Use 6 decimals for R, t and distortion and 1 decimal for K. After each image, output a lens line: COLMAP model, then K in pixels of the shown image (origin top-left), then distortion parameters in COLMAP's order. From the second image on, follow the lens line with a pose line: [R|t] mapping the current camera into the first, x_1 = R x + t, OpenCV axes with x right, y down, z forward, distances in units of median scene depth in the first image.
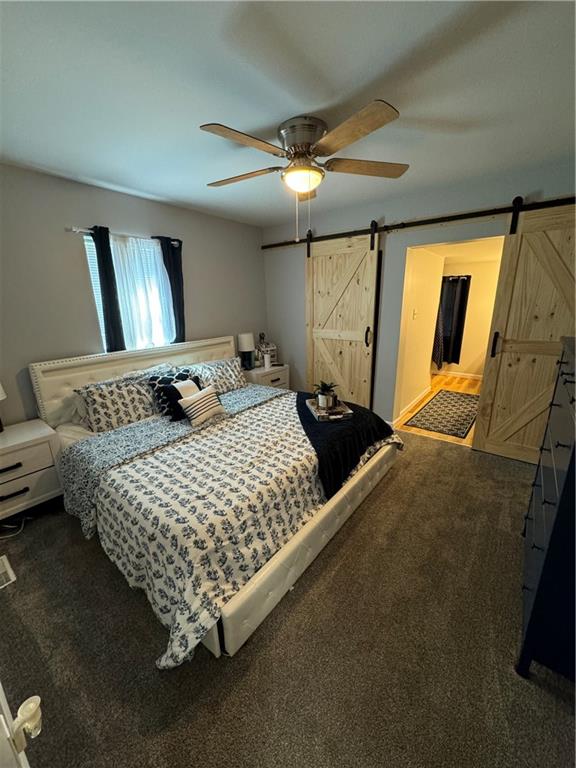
lens RADIAL K [[305.2, 0, 287.4], [0, 305.2, 384.2], [0, 0, 1]] dist [-0.001223, 0.000197]
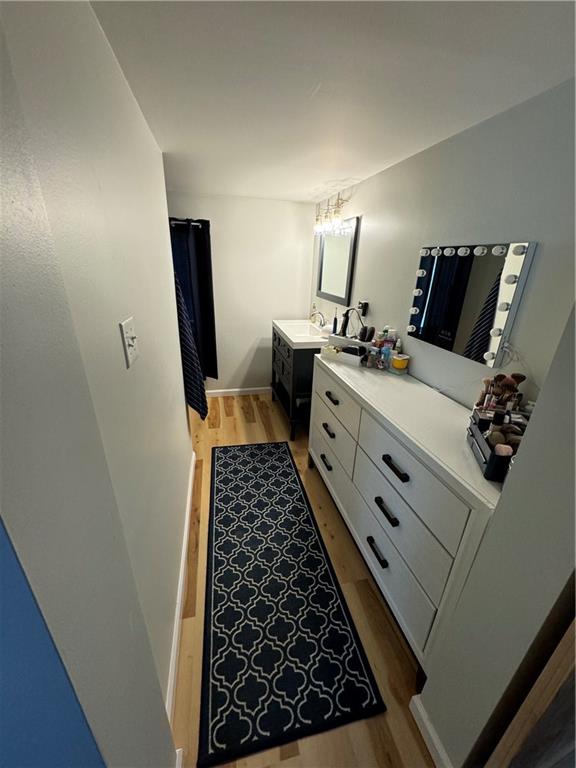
lens RADIAL K [[304.6, 0, 284.9], [0, 304.6, 380.0], [0, 0, 1]] dist [0.000334, 0.000104]
pose [[0.640650, -0.262004, 0.721749, 0.481299], [0.181518, 0.965017, 0.189192, -0.340966], [-0.746069, 0.009804, 0.665796, 1.131617]]
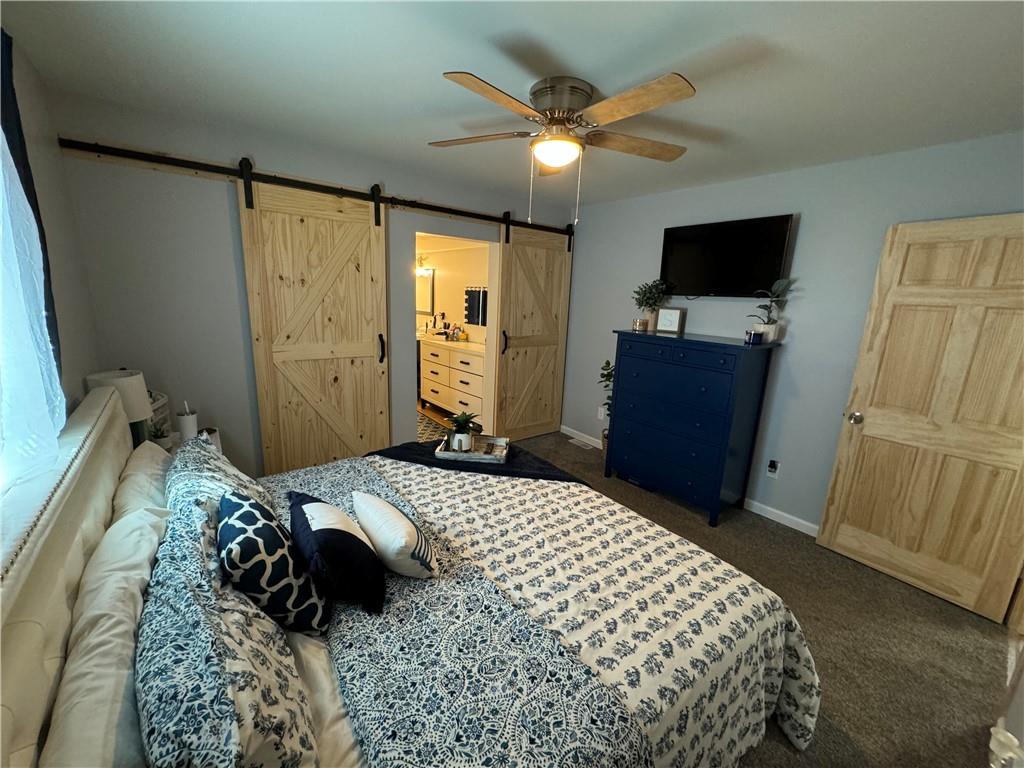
lens RADIAL K [[406.9, 0, 512.6], [0, 406.9, 384.6], [0, 0, 1]] dist [-0.001223, 0.000197]
pose [[0.242189, -0.182906, 0.952833, -0.759395], [0.219147, 0.967003, 0.129923, -0.177264], [-0.945155, 0.177344, 0.274281, 0.650224]]
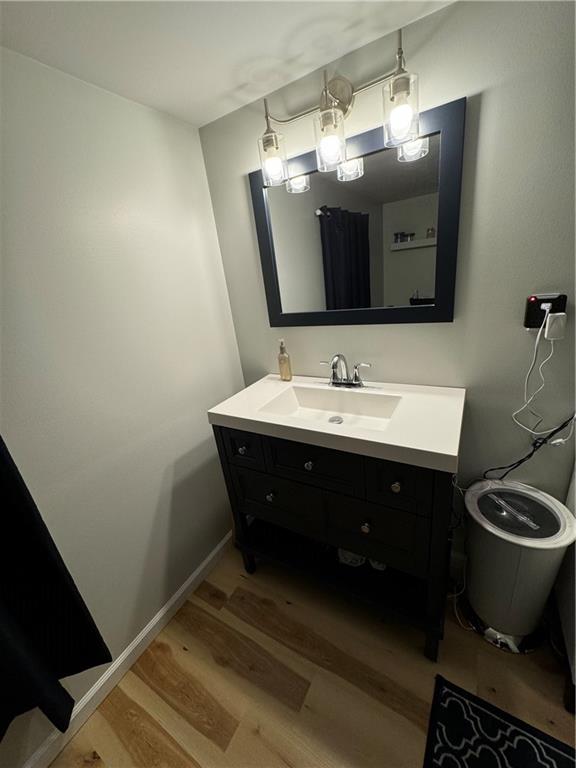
lens RADIAL K [[305.2, 0, 287.4], [0, 305.2, 384.2], [0, 0, 1]] dist [-0.001223, 0.000197]
pose [[-0.113822, -0.323008, 0.939527, 0.963137], [0.387063, 0.856534, 0.341367, -0.508271], [-0.915001, 0.402511, 0.027532, 1.867125]]
